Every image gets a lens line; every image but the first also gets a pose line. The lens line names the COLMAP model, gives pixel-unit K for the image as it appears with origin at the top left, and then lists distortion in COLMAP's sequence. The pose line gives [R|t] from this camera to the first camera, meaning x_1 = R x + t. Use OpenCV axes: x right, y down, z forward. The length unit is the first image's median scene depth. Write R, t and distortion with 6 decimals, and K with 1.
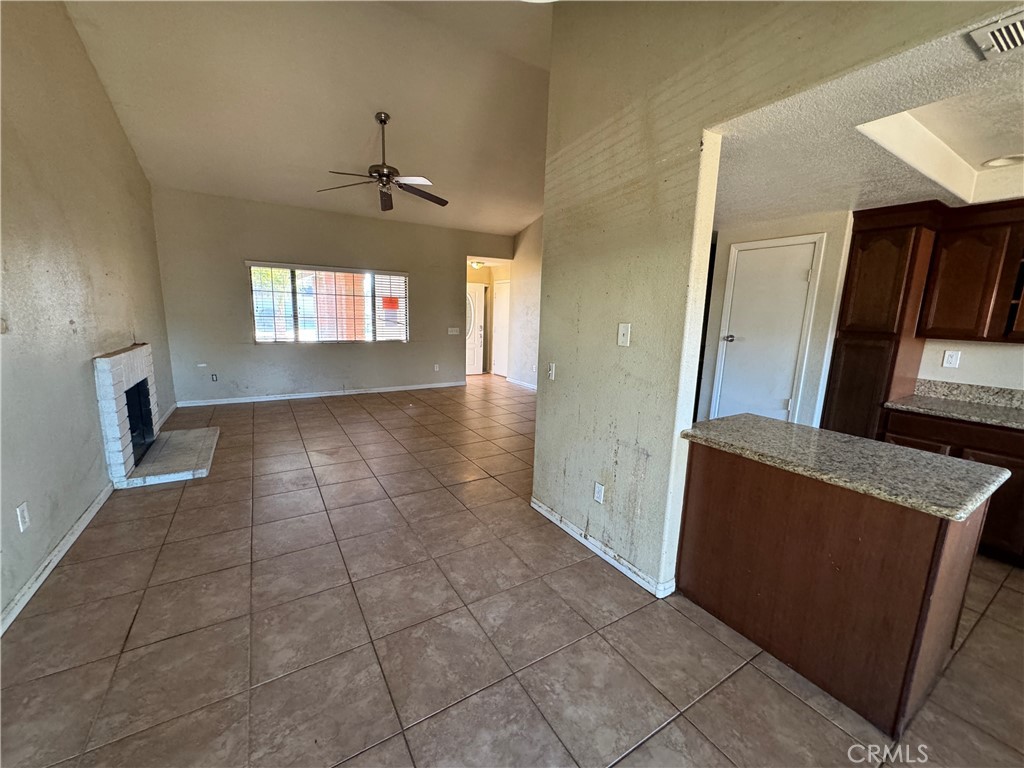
lens RADIAL K [[405.5, 0, 511.1], [0, 405.5, 385.5], [0, 0, 1]] dist [-0.001910, 0.000154]
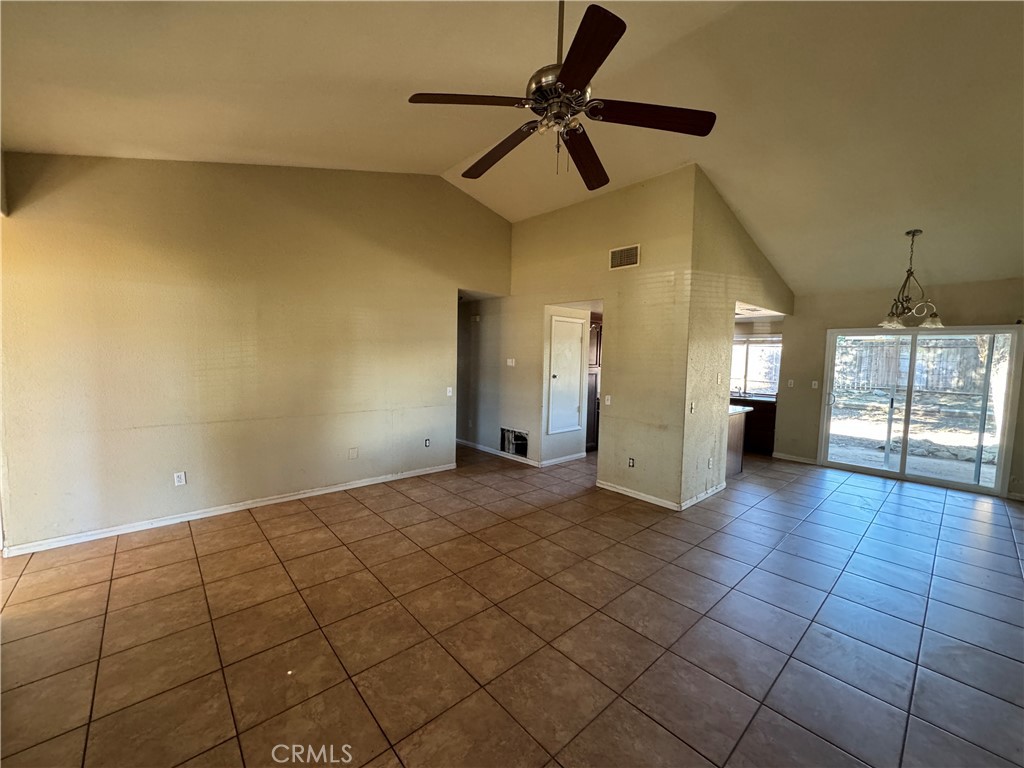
lens RADIAL K [[406.7, 0, 512.9], [0, 406.7, 383.1], [0, 0, 1]] dist [-0.003414, 0.000099]
pose [[-0.175149, -0.103917, 0.979042, -1.275374], [0.150635, 0.979878, 0.130954, -0.429201], [-0.972950, 0.170414, -0.155971, 1.883893]]
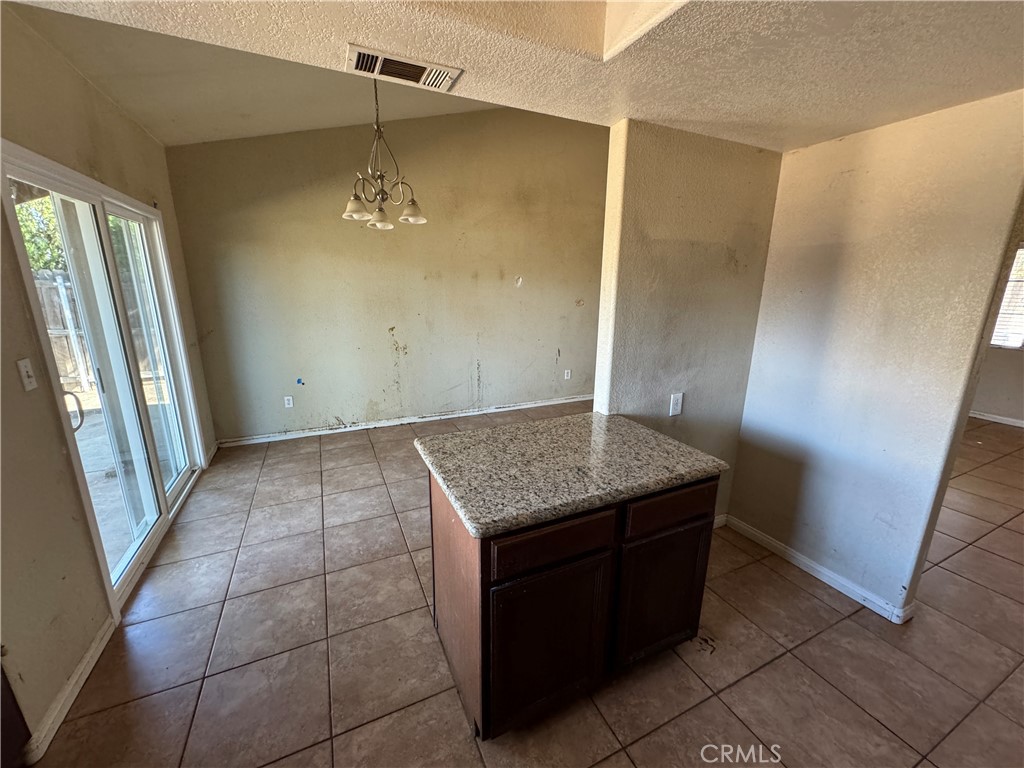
lens RADIAL K [[406.7, 0, 512.9], [0, 406.7, 383.1], [0, 0, 1]] dist [-0.003414, 0.000099]
pose [[-0.113758, 0.207279, -0.971645, 1.058226], [-0.190484, 0.955300, 0.226094, -0.115305], [0.975077, 0.210803, -0.069190, 0.607252]]
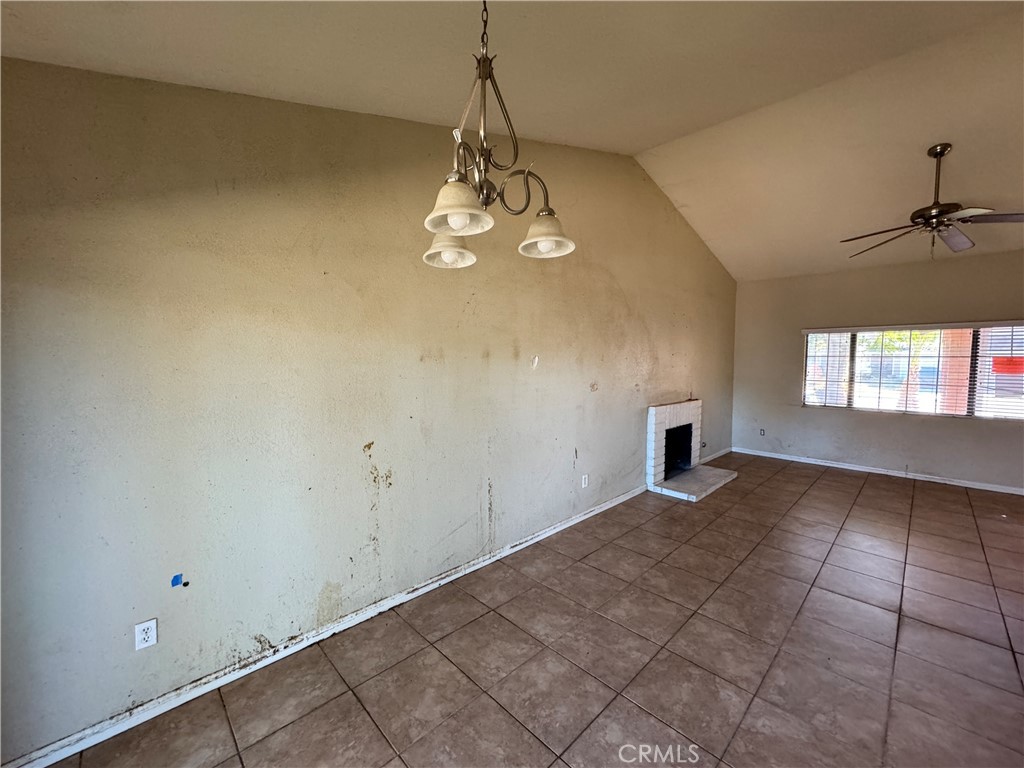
lens RADIAL K [[406.7, 0, 512.9], [0, 406.7, 383.1], [0, 0, 1]] dist [-0.003414, 0.000099]
pose [[0.218155, 0.028143, -0.975508, 0.492327], [-0.169647, 0.985459, -0.009509, -0.054375], [0.961056, 0.167566, 0.219757, 0.089539]]
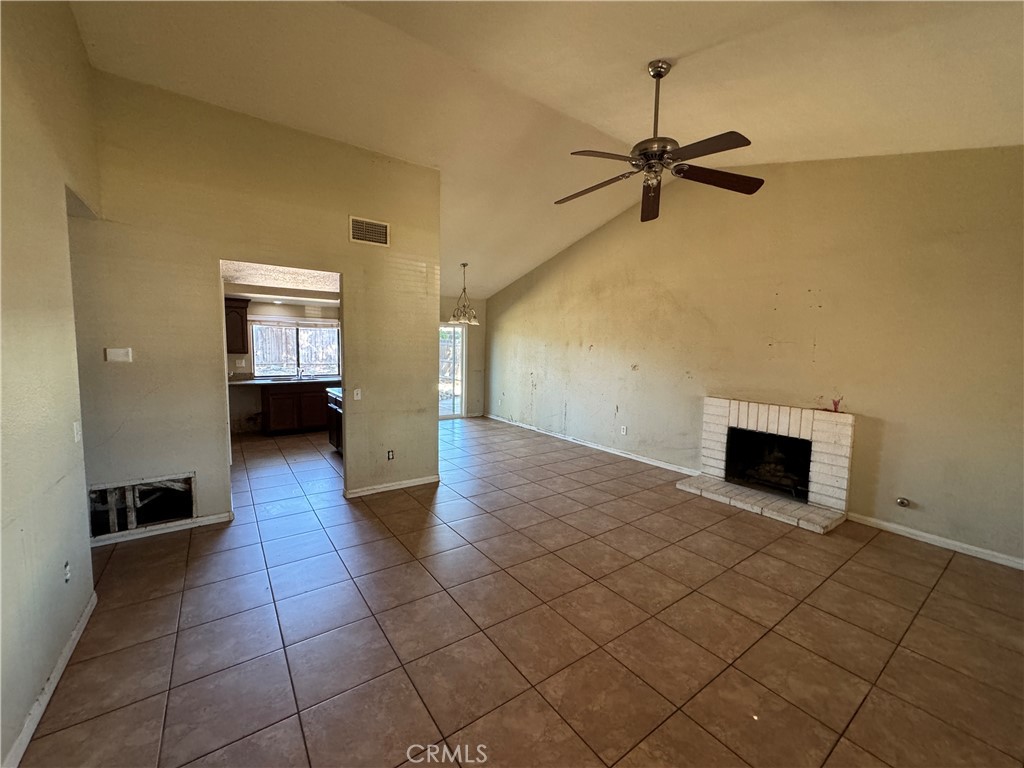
lens RADIAL K [[406.7, 0, 512.9], [0, 406.7, 383.1], [0, 0, 1]] dist [-0.003414, 0.000099]
pose [[-0.996153, -0.043919, -0.075825, -0.107041], [-0.062619, 0.962103, 0.265398, -0.541824], [0.061295, 0.269126, -0.961153, 2.689395]]
